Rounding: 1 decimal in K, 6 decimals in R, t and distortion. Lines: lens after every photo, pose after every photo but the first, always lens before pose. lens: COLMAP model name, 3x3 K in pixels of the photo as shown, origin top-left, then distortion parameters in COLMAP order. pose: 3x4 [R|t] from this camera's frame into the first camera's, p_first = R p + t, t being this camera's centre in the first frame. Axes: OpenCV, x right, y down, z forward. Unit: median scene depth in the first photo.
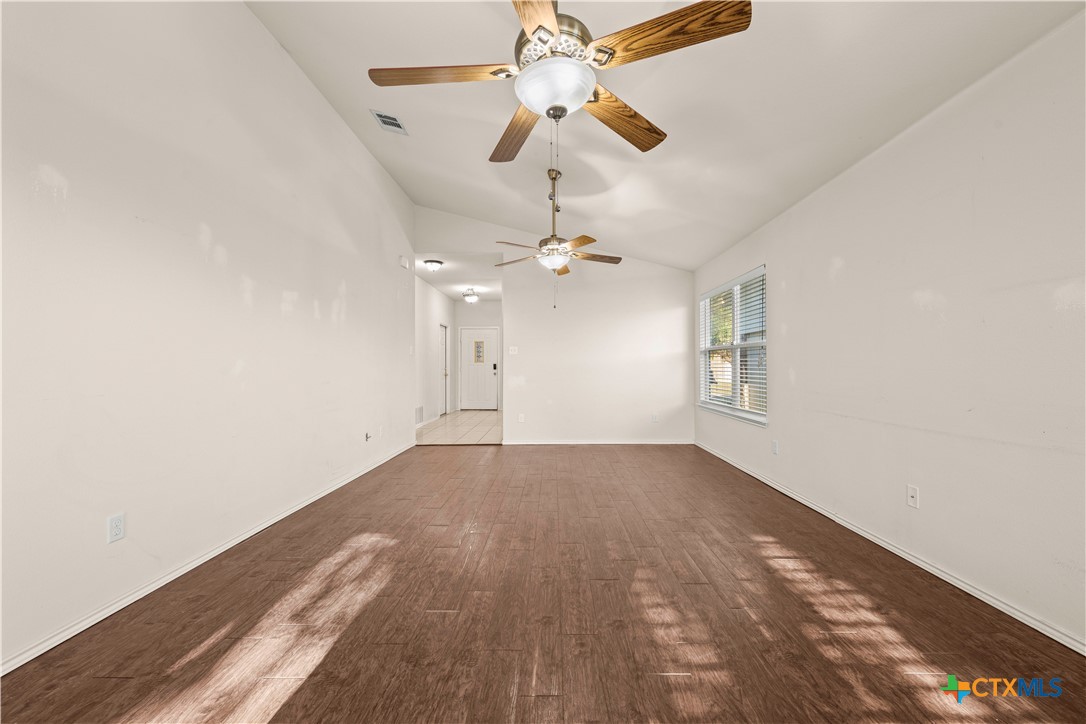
lens RADIAL K [[429.4, 0, 551.6], [0, 429.4, 364.7], [0, 0, 1]] dist [0.001681, -0.000177]
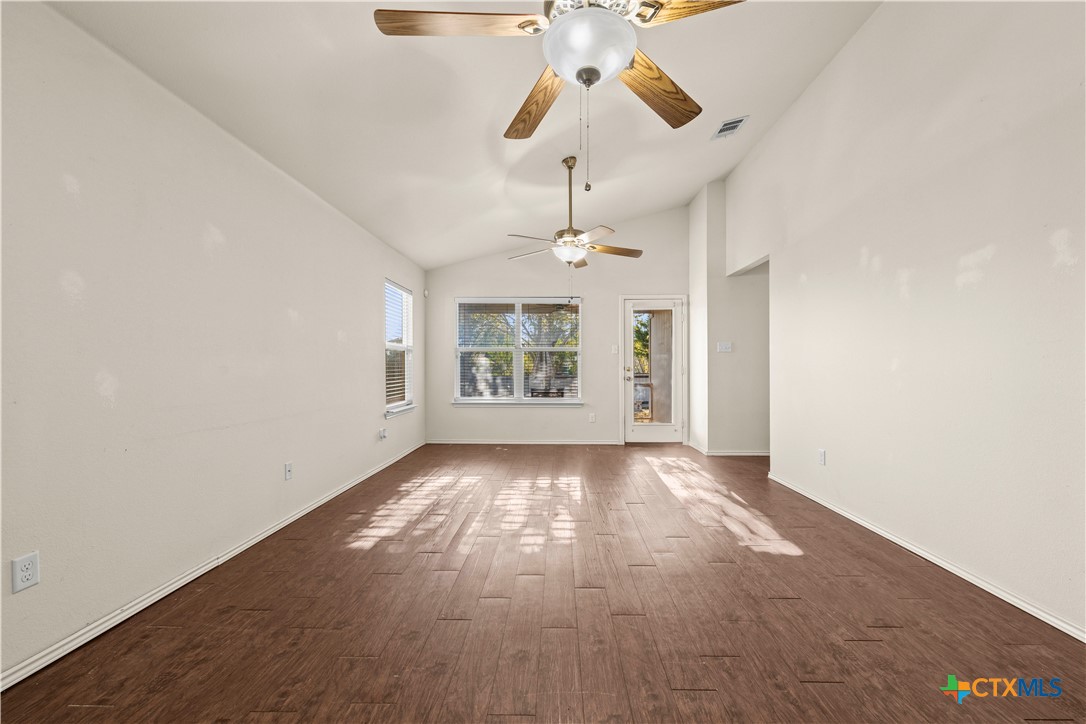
lens RADIAL K [[429.4, 0, 551.6], [0, 429.4, 364.7], [0, 0, 1]] dist [0.001681, -0.000177]
pose [[-0.999839, 0.003956, 0.017511, 0.050156], [0.003714, 0.999898, -0.013825, 0.016849], [-0.017564, -0.013758, -0.999751, 2.179866]]
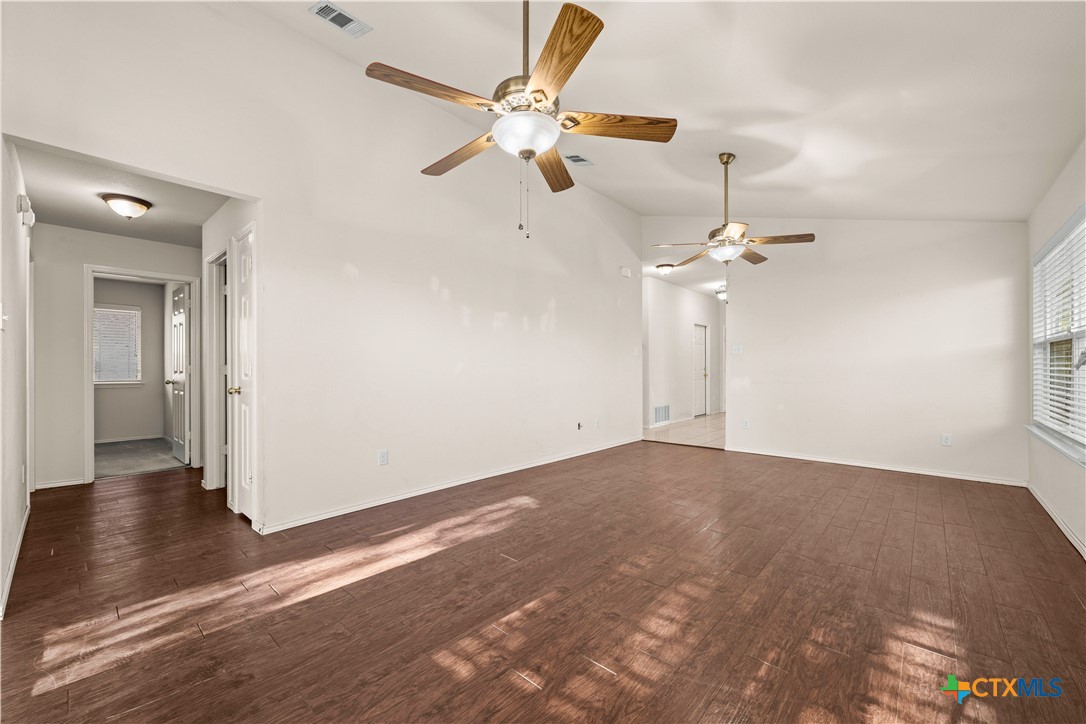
lens RADIAL K [[430.9, 0, 550.0], [0, 430.9, 368.9], [0, 0, 1]] dist [0.001096, -0.000109]
pose [[0.751903, 0.004527, -0.659258, 0.539310], [0.002220, 0.999953, 0.009398, -0.002788], [0.659270, -0.008530, 0.751858, 0.089955]]
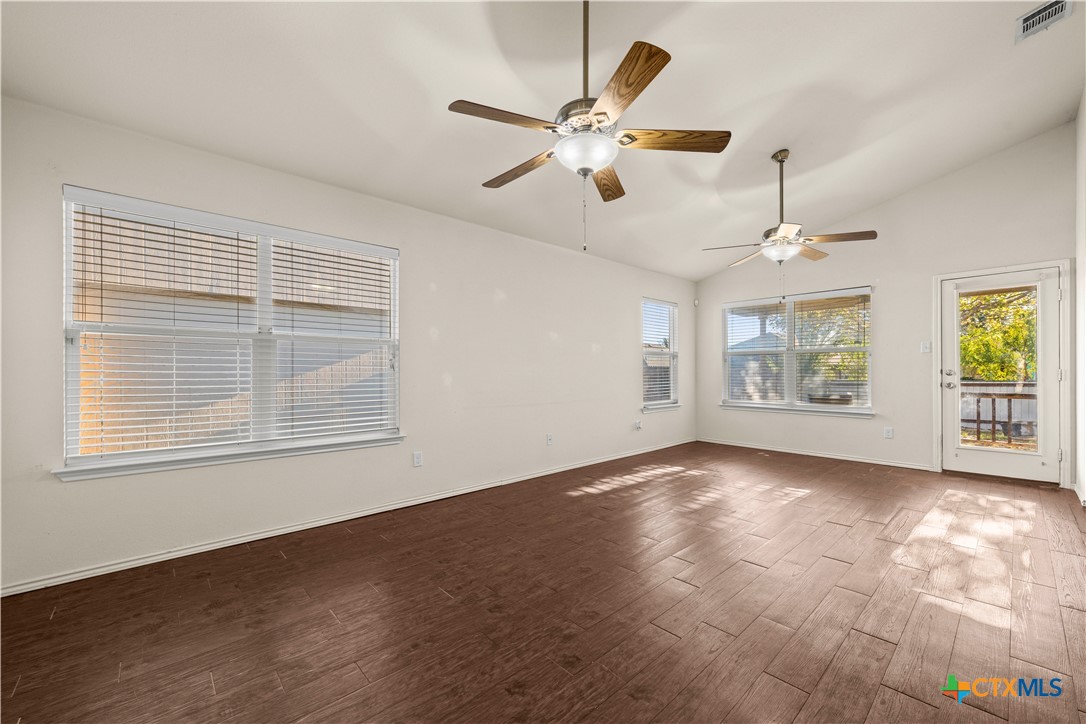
lens RADIAL K [[431.5, 0, 552.8], [0, 431.5, 373.3], [0, 0, 1]] dist [0.000725, 0.000137]
pose [[-0.681722, 0.000141, 0.731611, -0.543795], [-0.001204, 0.999998, -0.001314, 0.016657], [-0.731610, -0.001777, -0.681721, 2.224514]]
